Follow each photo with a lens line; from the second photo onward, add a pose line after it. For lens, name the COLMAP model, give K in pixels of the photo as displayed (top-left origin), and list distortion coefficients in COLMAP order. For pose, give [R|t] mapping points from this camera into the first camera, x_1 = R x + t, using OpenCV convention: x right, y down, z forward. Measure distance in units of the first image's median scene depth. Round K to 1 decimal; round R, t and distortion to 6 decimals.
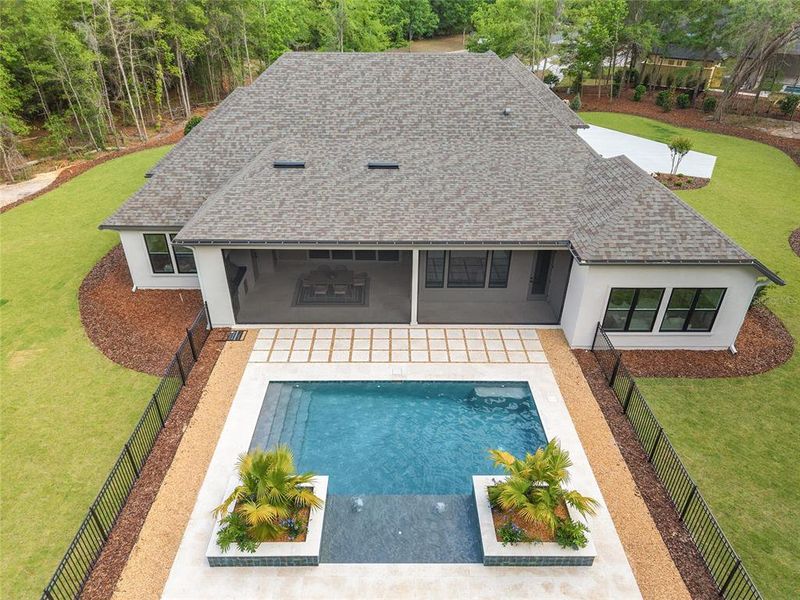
lens RADIAL K [[539.1, 0, 400.4], [0, 539.1, 298.5], [0, 0, 1]] dist [0.012026, 0.001564]
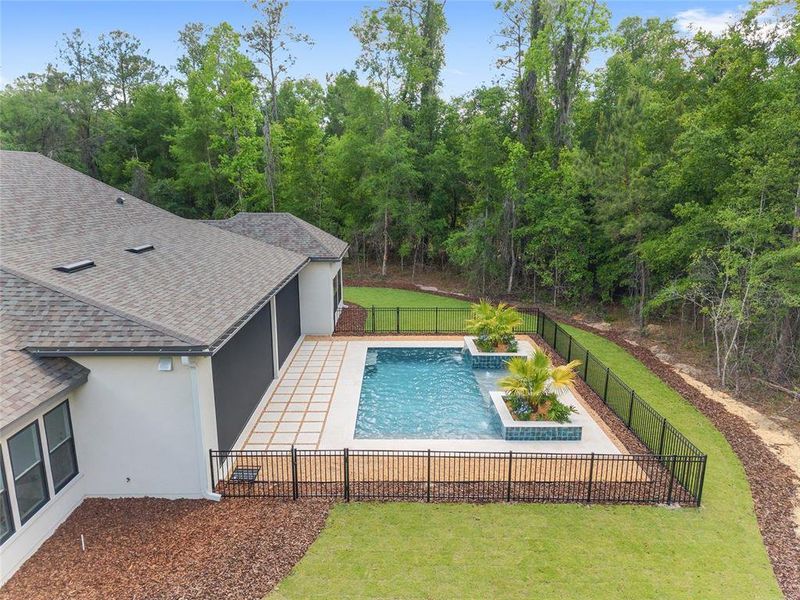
lens RADIAL K [[539.1, 0, 400.1], [0, 539.1, 300.4], [0, 0, 1]] dist [0.012026, 0.001564]
pose [[-0.003742, -0.225660, 0.974199, -0.945944], [0.522343, 0.830297, 0.194334, -0.144748], [-0.852727, 0.509593, 0.114765, 0.672816]]
